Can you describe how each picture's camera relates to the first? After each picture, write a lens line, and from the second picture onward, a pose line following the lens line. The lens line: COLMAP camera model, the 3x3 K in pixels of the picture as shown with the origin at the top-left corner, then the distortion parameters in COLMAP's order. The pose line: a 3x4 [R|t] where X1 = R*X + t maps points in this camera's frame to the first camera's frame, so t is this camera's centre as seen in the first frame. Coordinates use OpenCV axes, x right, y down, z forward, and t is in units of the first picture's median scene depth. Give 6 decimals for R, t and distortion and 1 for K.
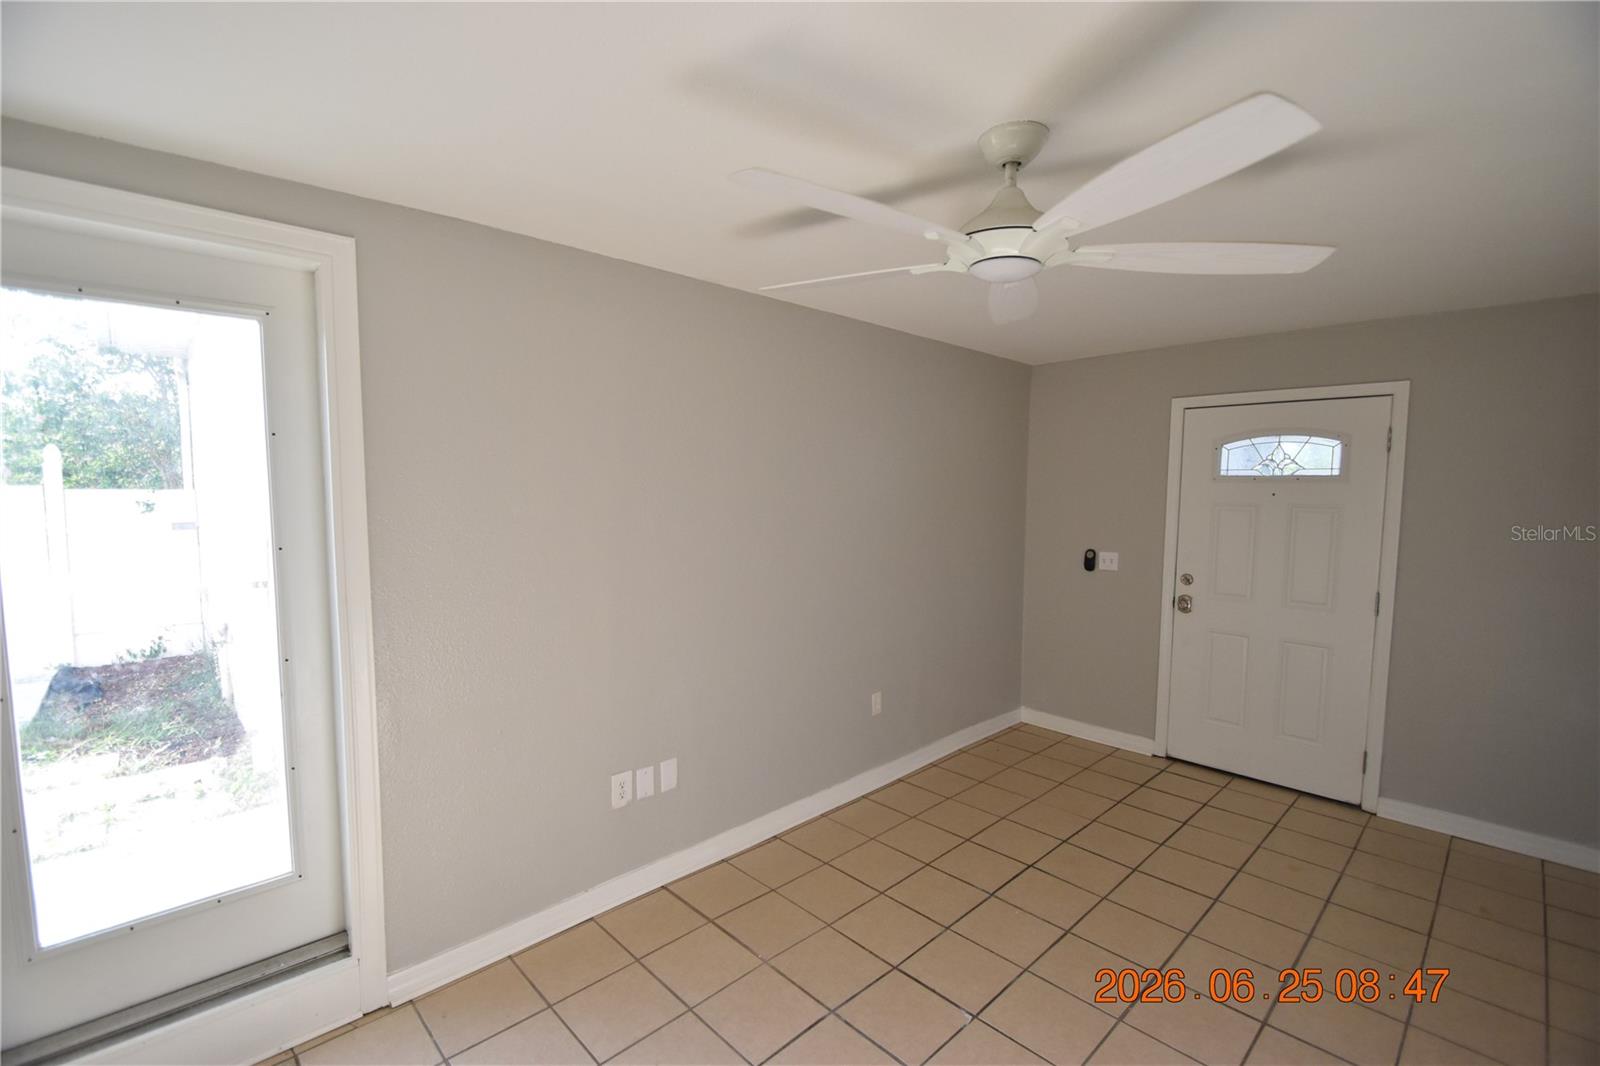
lens RADIAL K [[693.3, 0, 797.2], [0, 693.3, 542.3], [0, 0, 1]] dist [-0.000672, -0.011413]
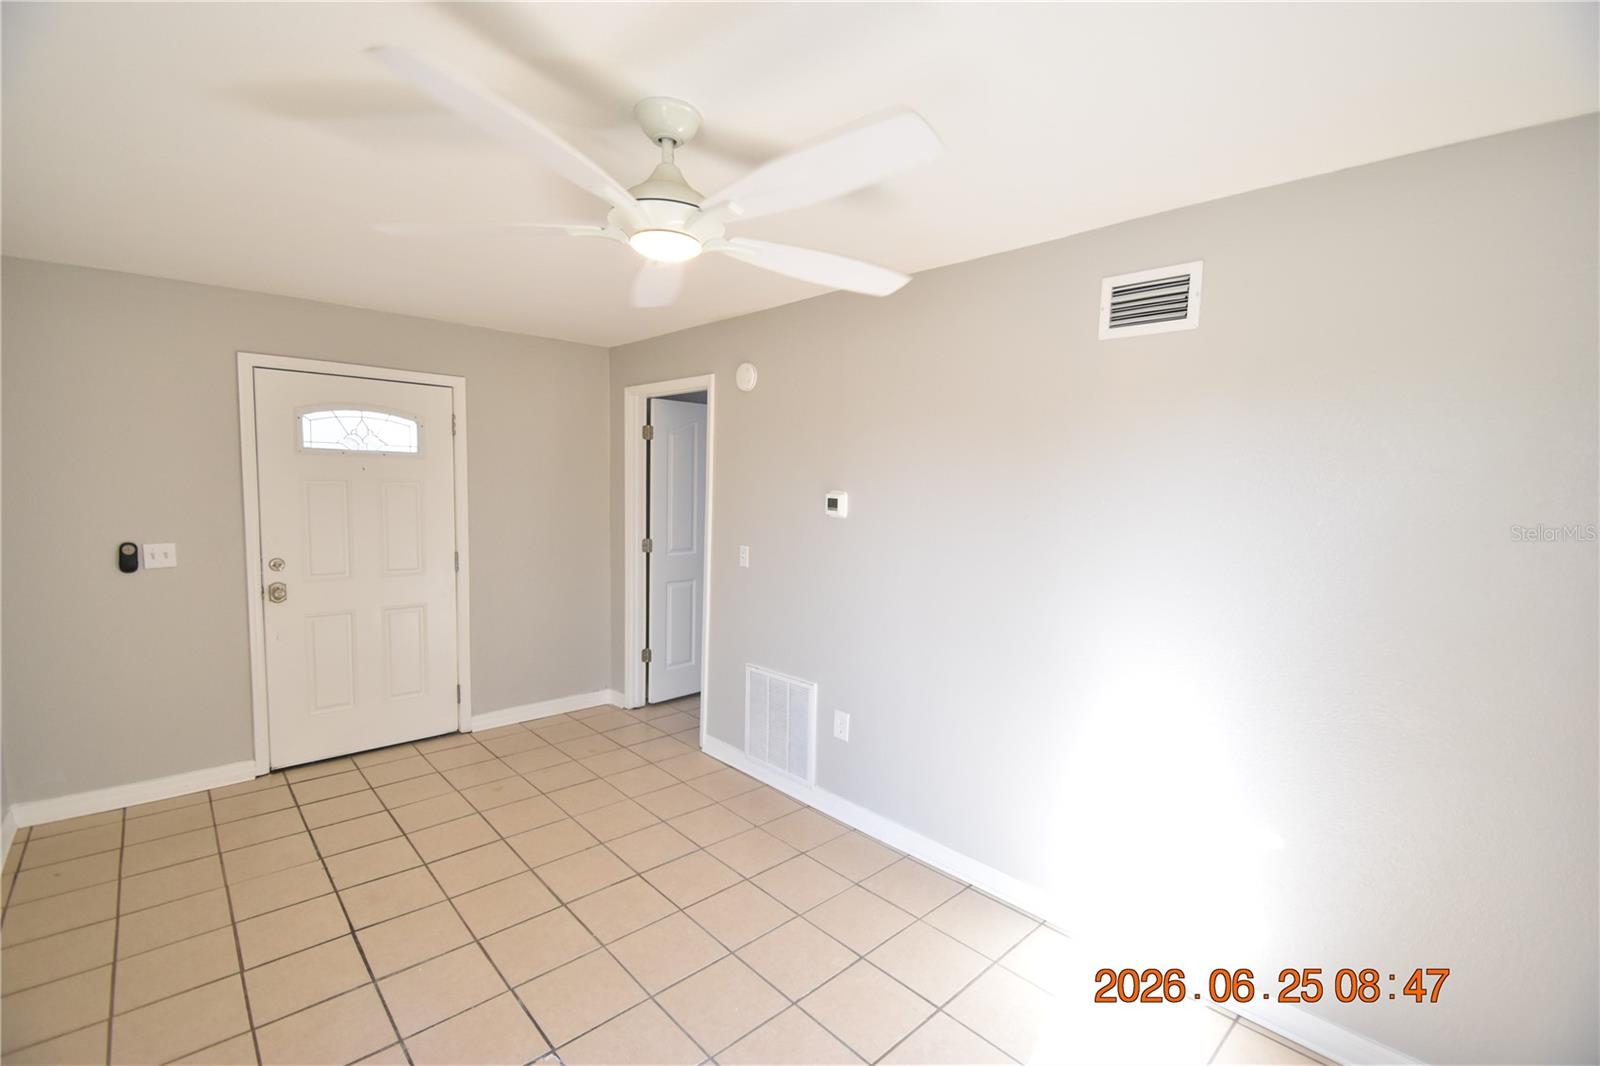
lens RADIAL K [[706.7, 0, 792.6], [0, 706.7, 538.3], [0, 0, 1]] dist [0.016123, -0.013071]
pose [[0.016304, -0.094969, 0.995347, -0.341425], [0.046212, 0.994487, 0.094130, -0.036357], [-0.998799, 0.044462, 0.020603, 0.348460]]
